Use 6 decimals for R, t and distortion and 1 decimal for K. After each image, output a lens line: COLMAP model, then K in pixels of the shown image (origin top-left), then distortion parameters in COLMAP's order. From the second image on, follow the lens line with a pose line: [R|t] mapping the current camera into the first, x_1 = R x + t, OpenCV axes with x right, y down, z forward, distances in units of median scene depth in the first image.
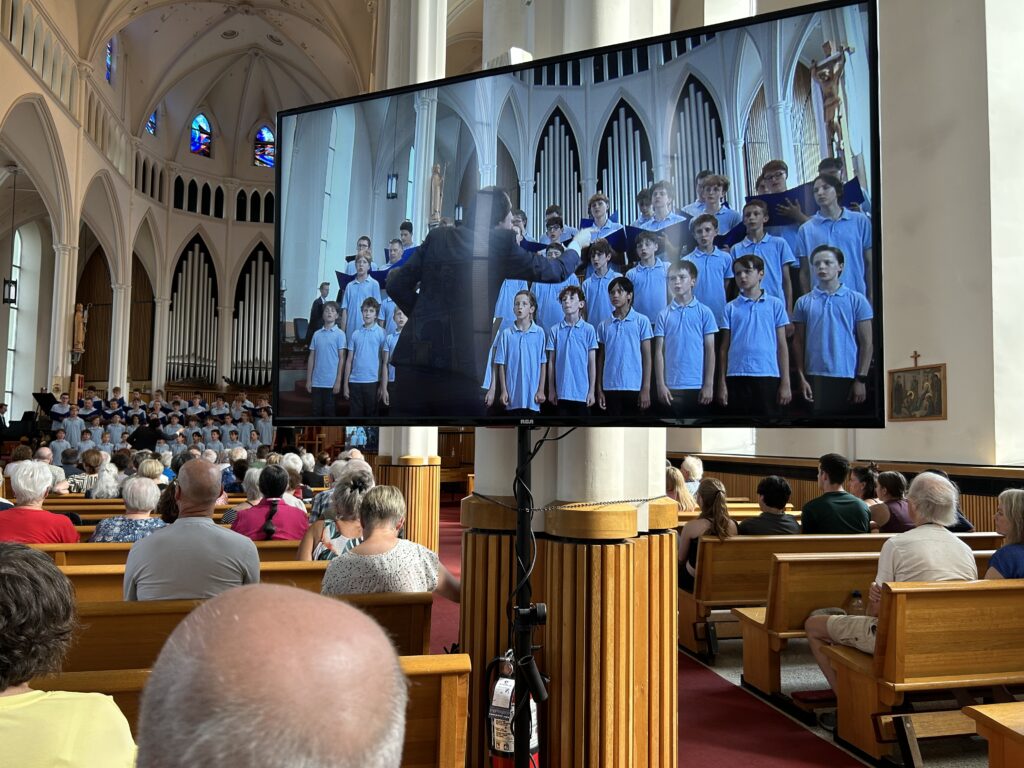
lens RADIAL K [[763.1, 0, 512.0], [0, 763.1, 390.9], [0, 0, 1]] dist [0.037409, -0.048953]
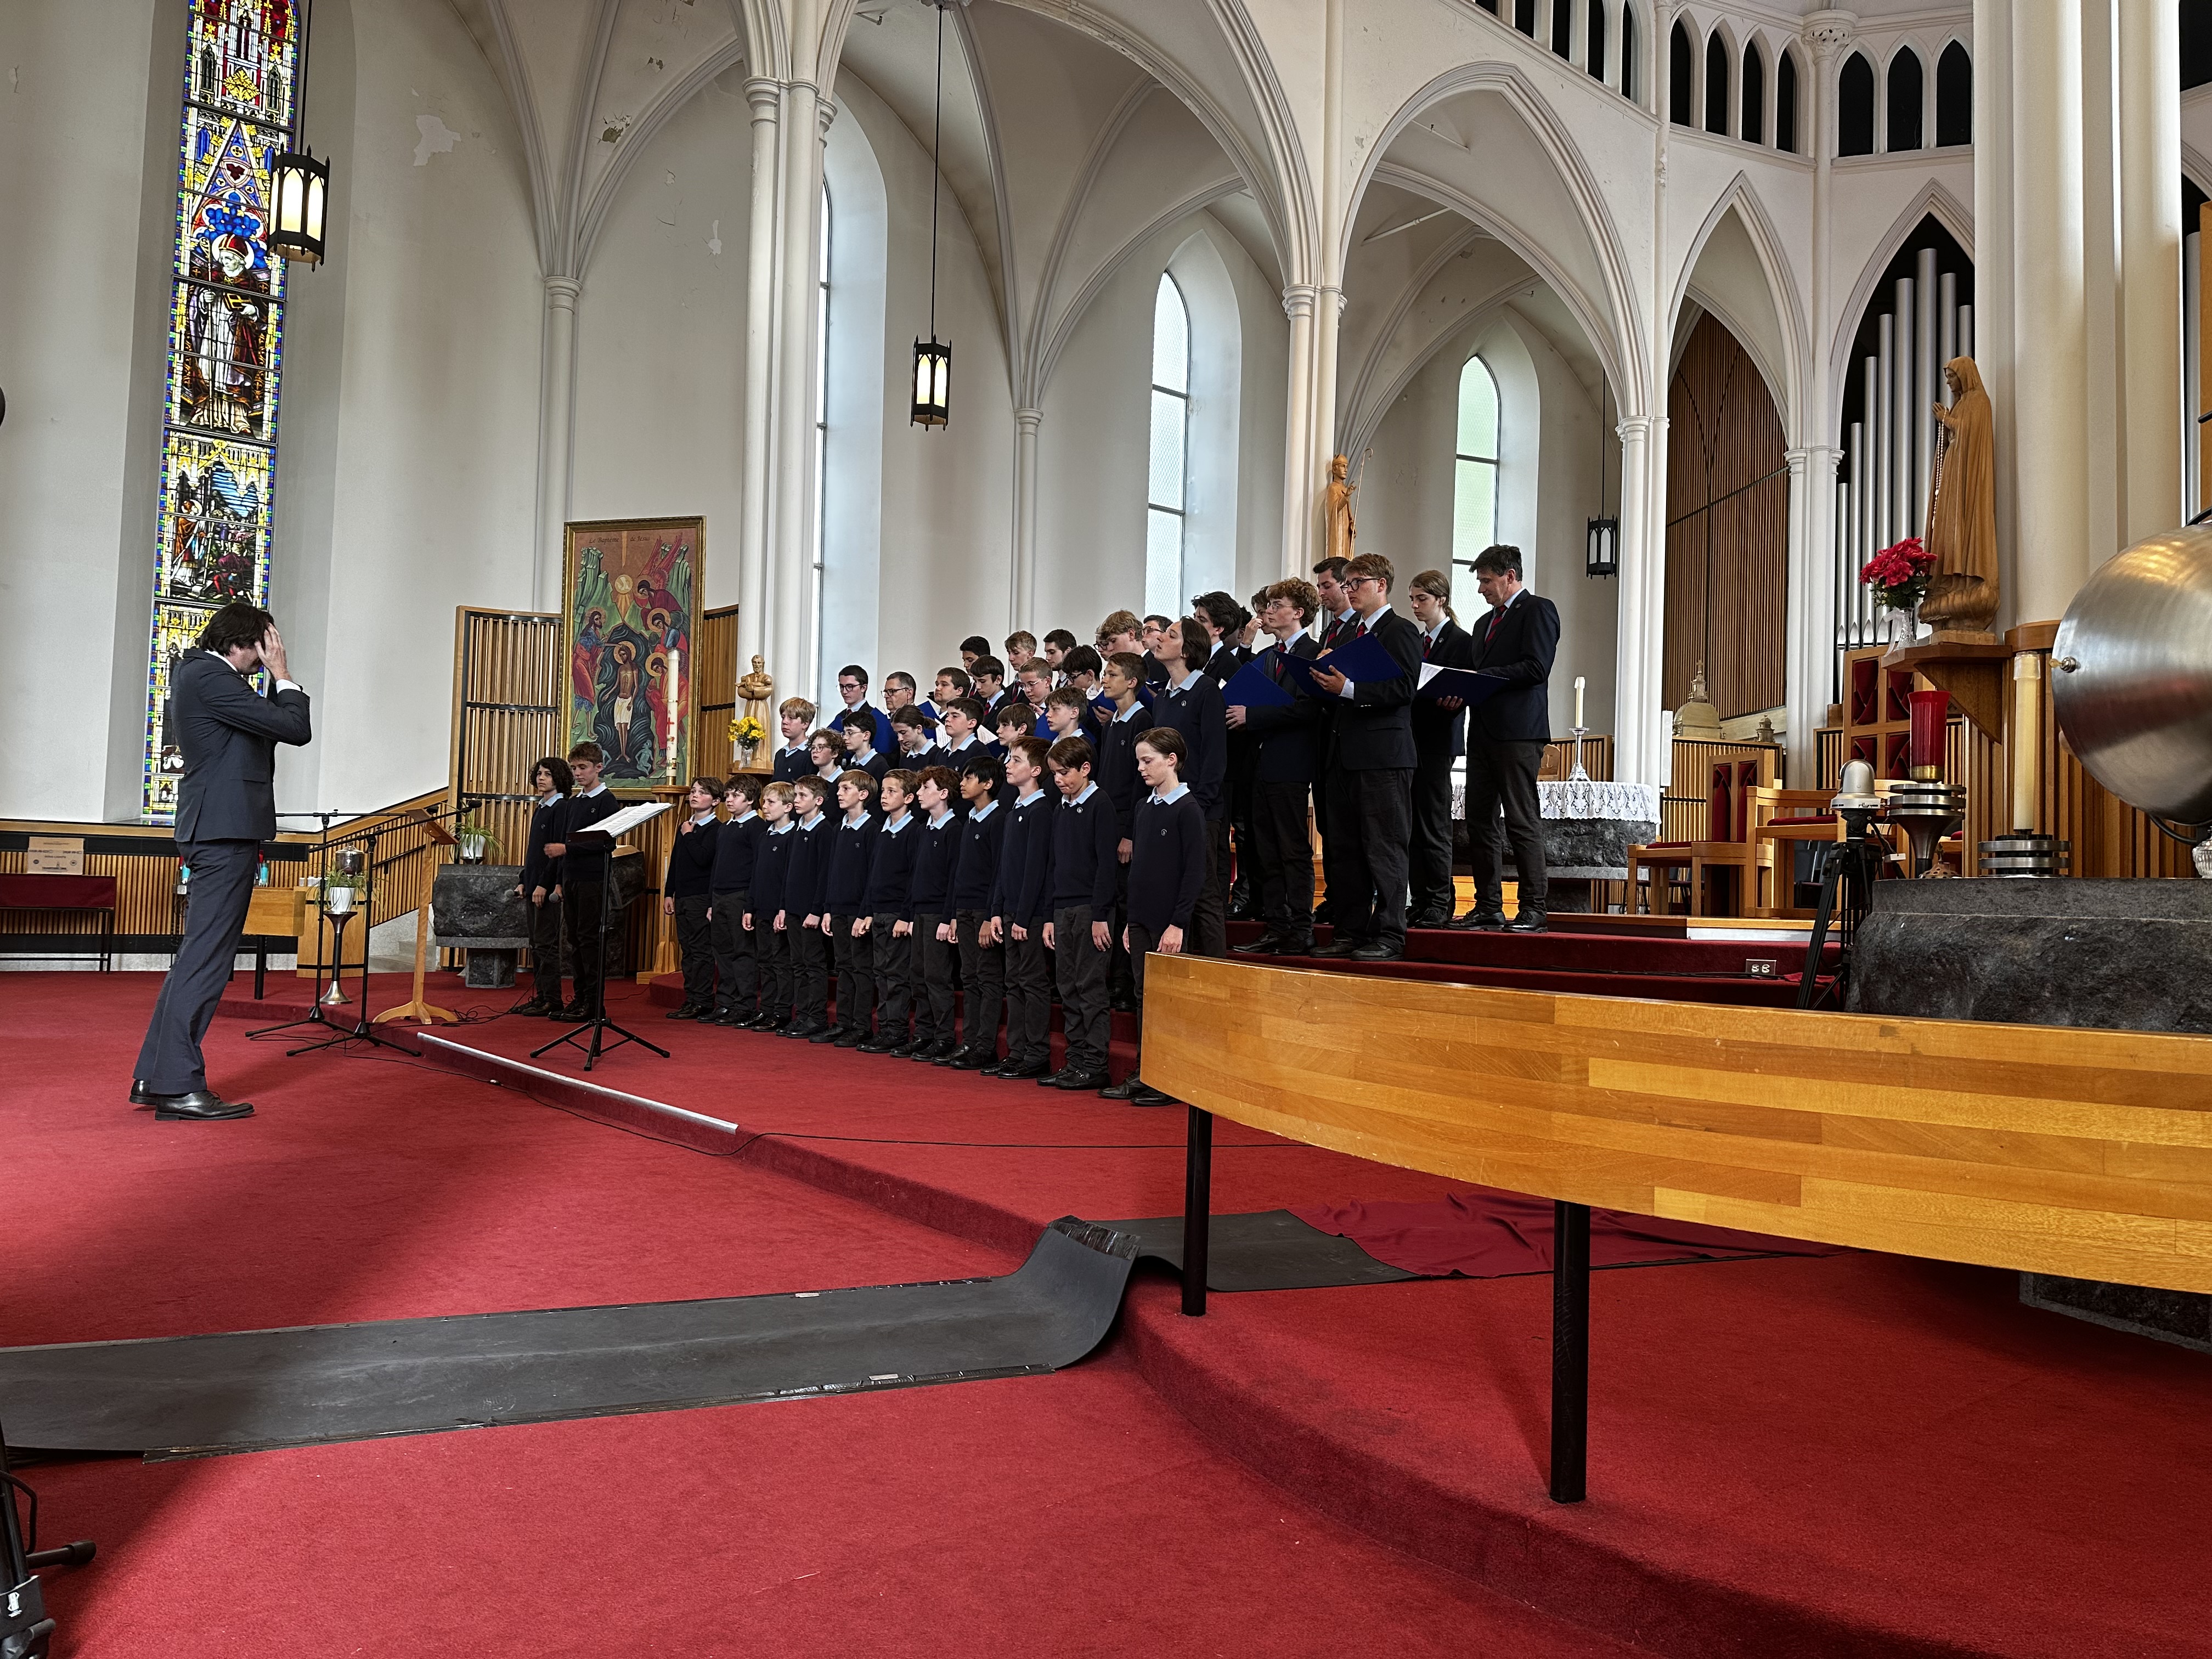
lens RADIAL K [[1534.3, 0, 1118.1], [0, 1534.3, 834.5], [0, 0, 1]] dist [0.030094, -0.044286]
pose [[0.448334, -0.035015, -0.893180, -0.019721], [0.033627, 0.999186, -0.022292, 0.050839], [0.893233, -0.020041, 0.449146, 0.513100]]
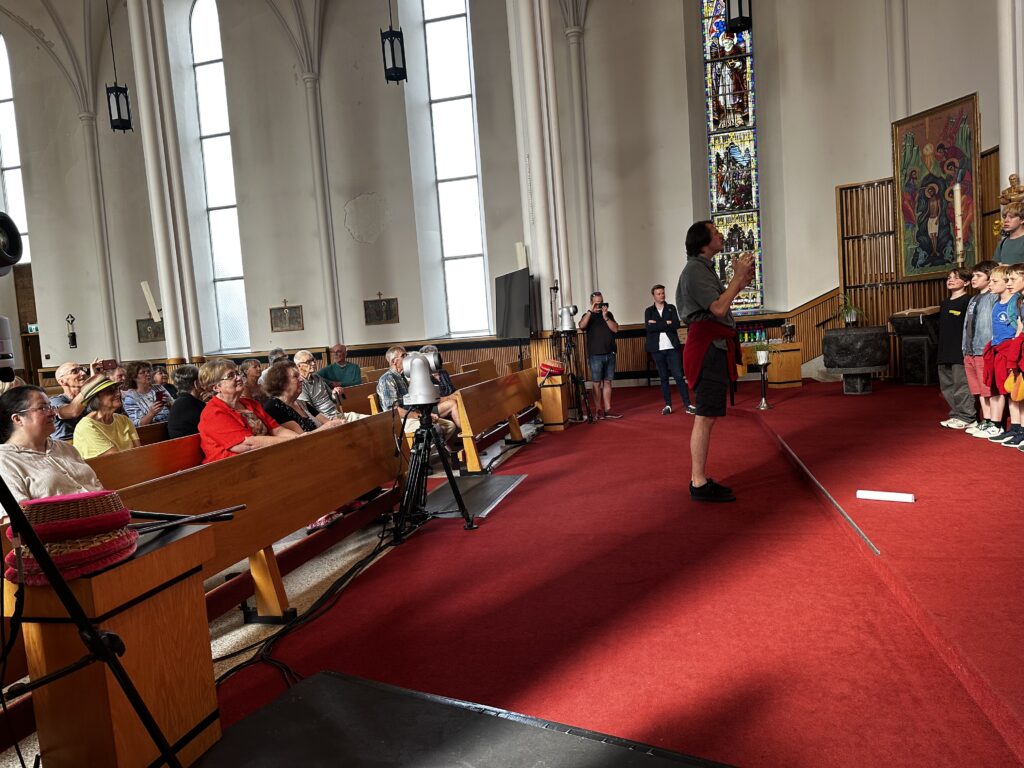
lens RADIAL K [[710.2, 0, 510.4], [0, 710.2, 392.5], [0, 0, 1]] dist [0.030094, -0.044286]
pose [[-0.451172, 0.093195, -0.887557, -0.071210], [0.125473, 0.991278, 0.040304, 0.040885], [0.883572, -0.093181, -0.458931, 0.556745]]
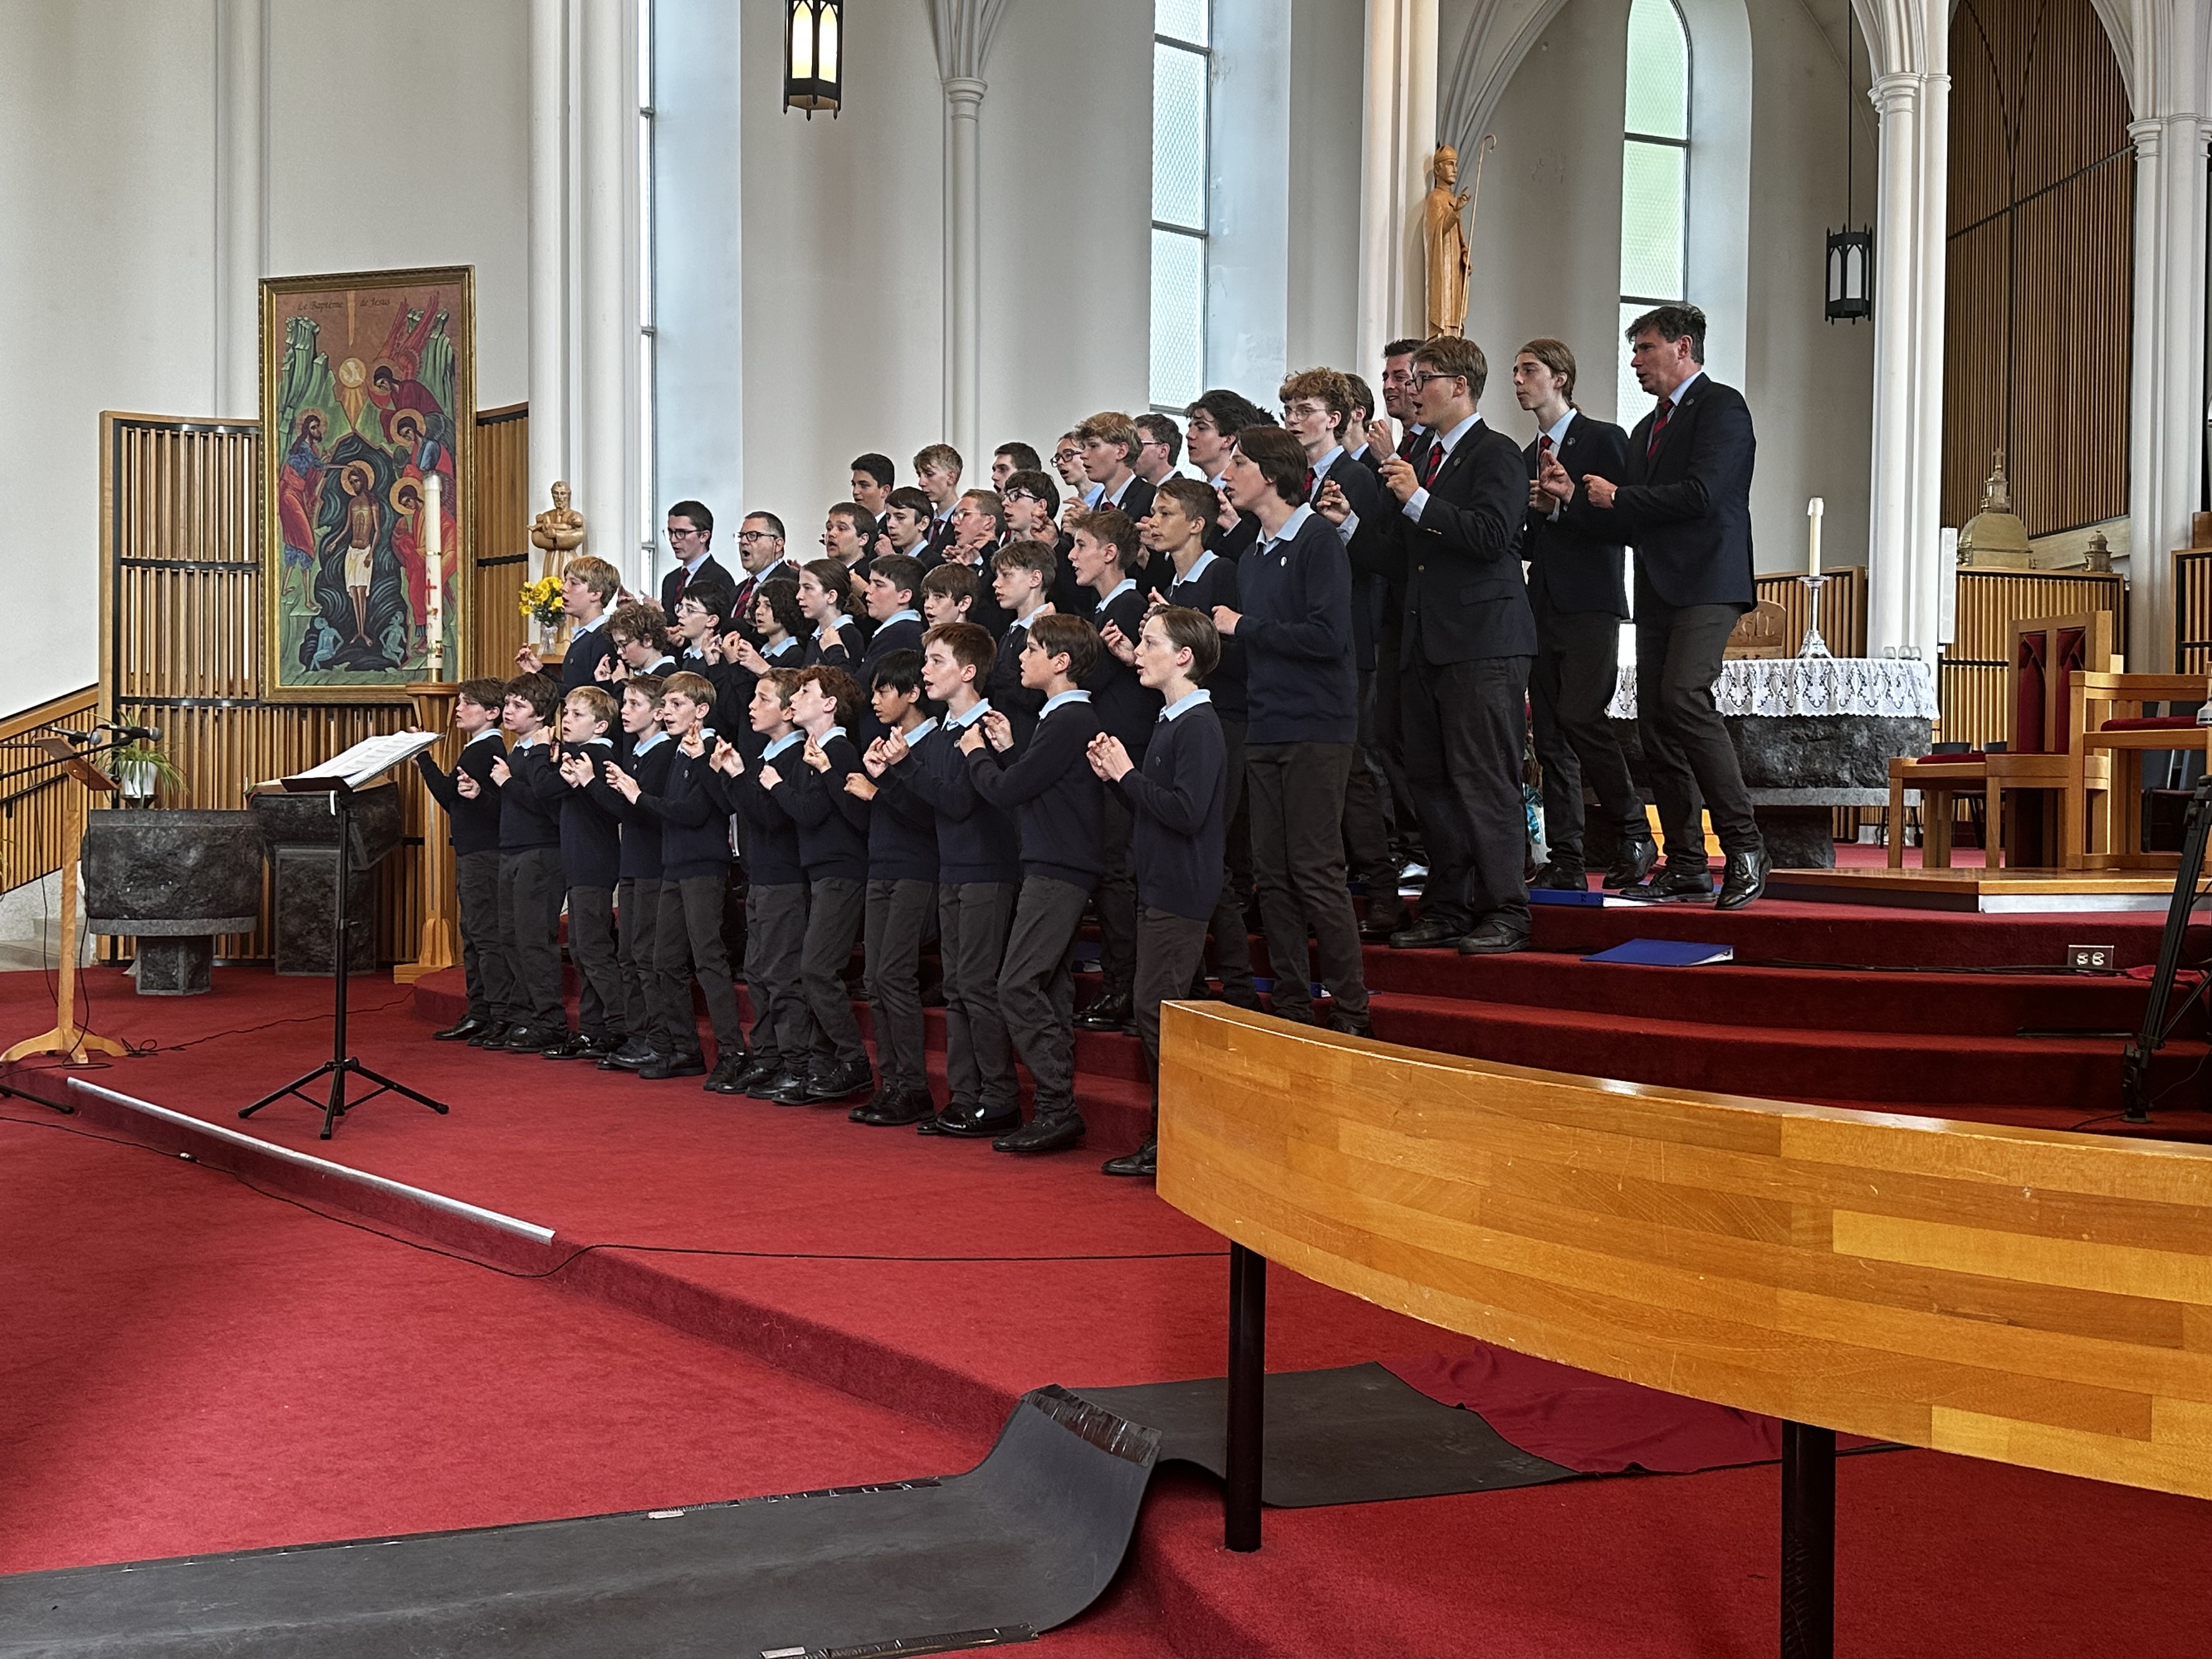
lens RADIAL K [[2326.1, 0, 1106.3], [0, 2326.1, 831.3], [0, 0, 1]] dist [0.017038, 0.000000]
pose [[0.444606, 0.001595, -0.895725, -0.019657], [0.052280, 0.998247, 0.027728, 0.045490], [0.894199, -0.059156, 0.443743, 0.513246]]
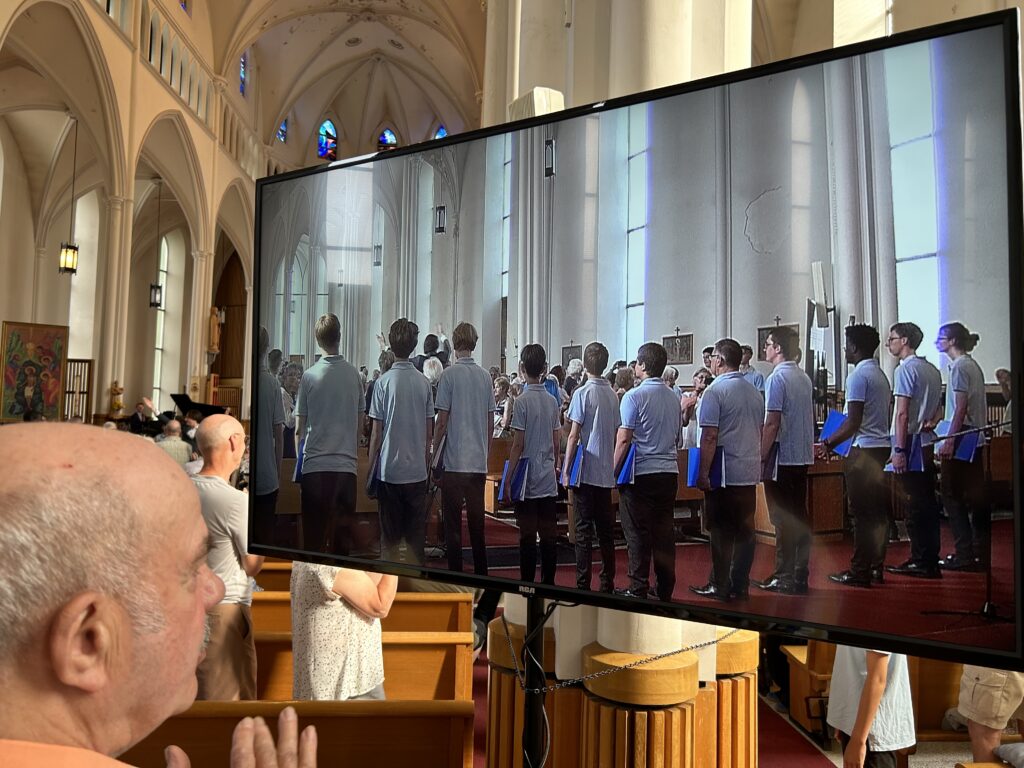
lens RADIAL K [[763.1, 0, 520.5], [0, 763.1, 381.6], [0, 0, 1]] dist [0.037409, -0.048953]
pose [[0.988961, 0.000605, -0.148177, 0.007689], [-0.000337, 0.999998, 0.001833, -0.010384], [0.148178, -0.001762, 0.988959, 0.014526]]
